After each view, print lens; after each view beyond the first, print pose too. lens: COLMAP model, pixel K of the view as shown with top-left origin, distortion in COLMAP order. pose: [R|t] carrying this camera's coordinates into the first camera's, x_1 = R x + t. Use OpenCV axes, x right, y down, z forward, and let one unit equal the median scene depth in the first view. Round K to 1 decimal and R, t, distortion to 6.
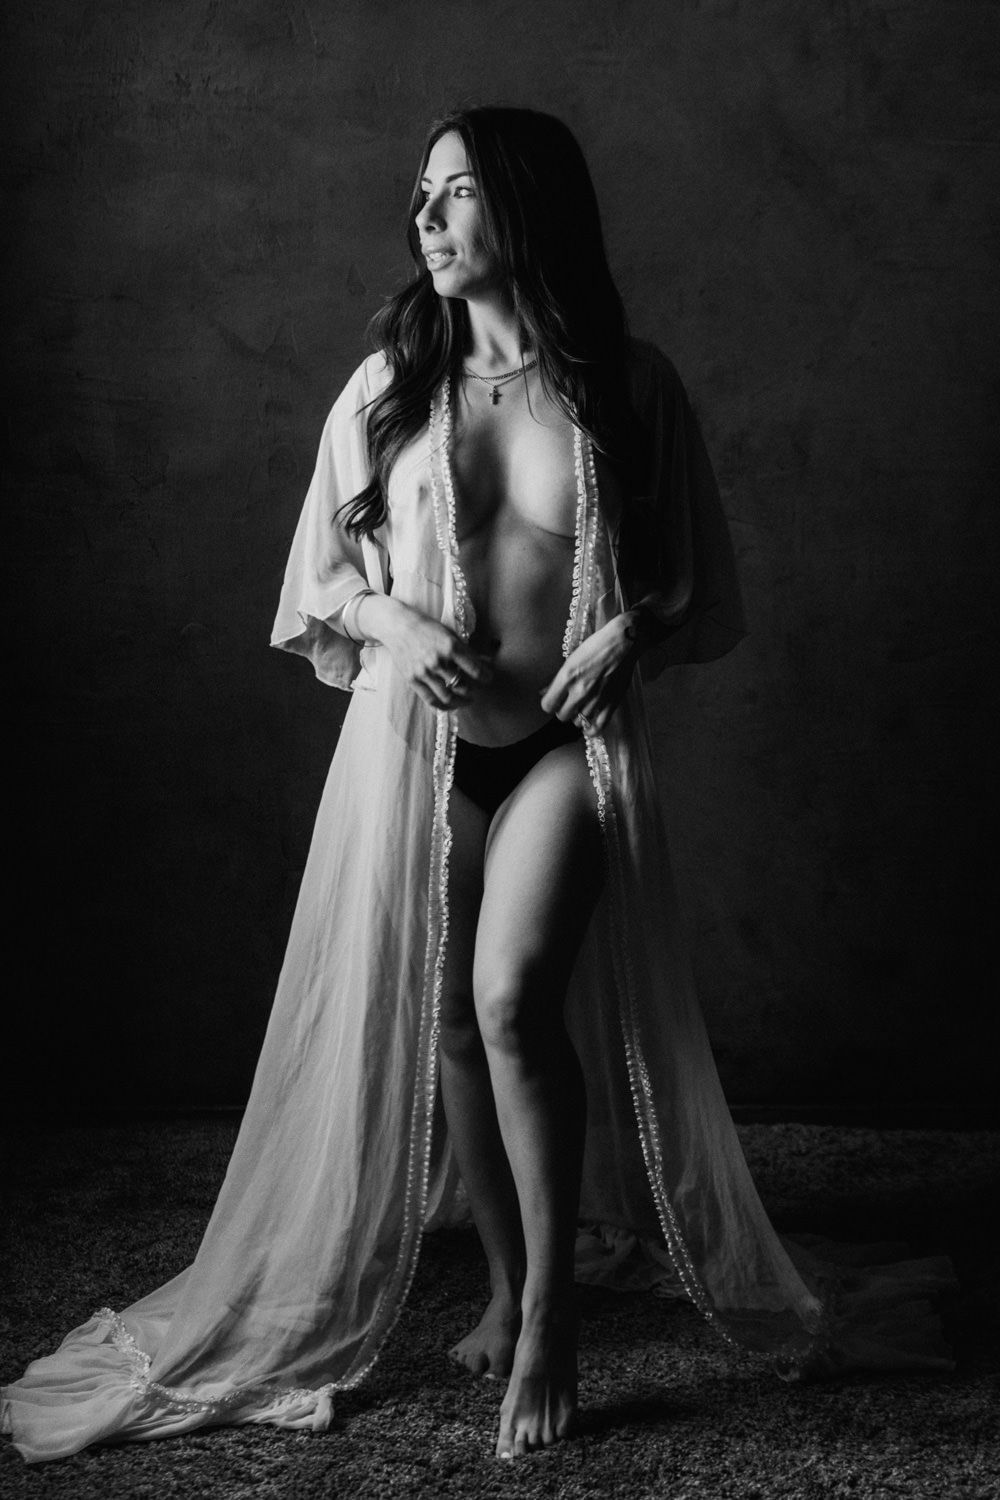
lens RADIAL K [[2828.8, 0, 522.3], [0, 2828.8, 716.6], [0, 0, 1]] dist [0.030472, 0.000000]
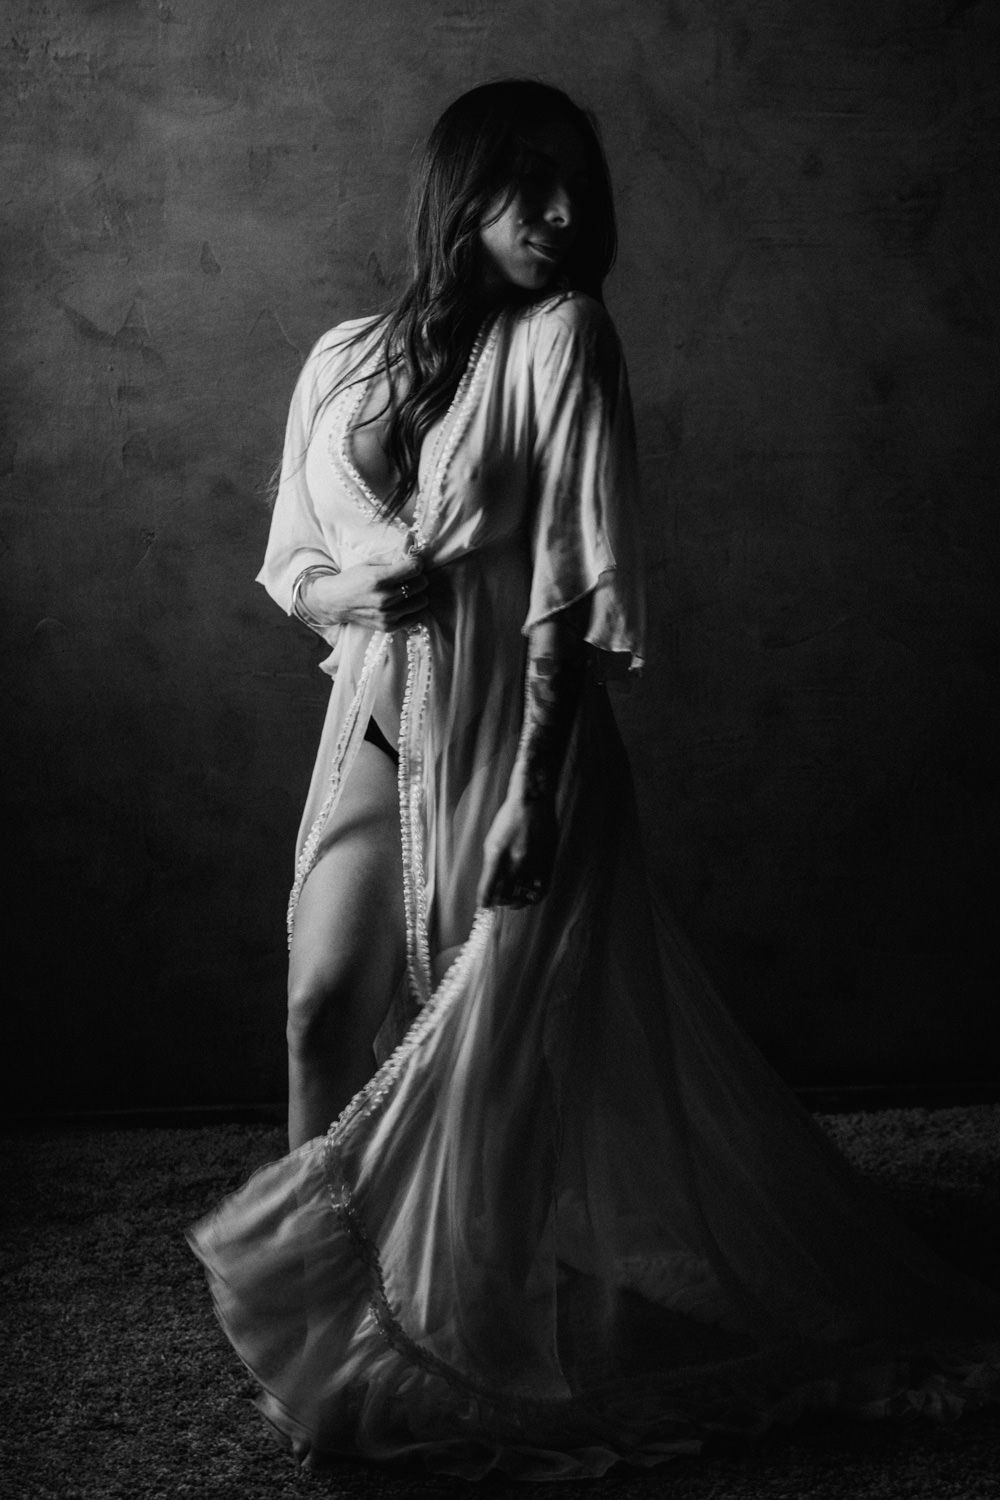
lens RADIAL K [[2573.3, 0, 587.6], [0, 2573.3, 790.9], [0, 0, 1]] dist [0.023811, 0.000000]
pose [[0.996176, -0.020283, 0.084986, -0.009201], [0.015518, 0.998290, 0.056353, -0.021511], [-0.085984, -0.054819, 0.994787, 0.111637]]
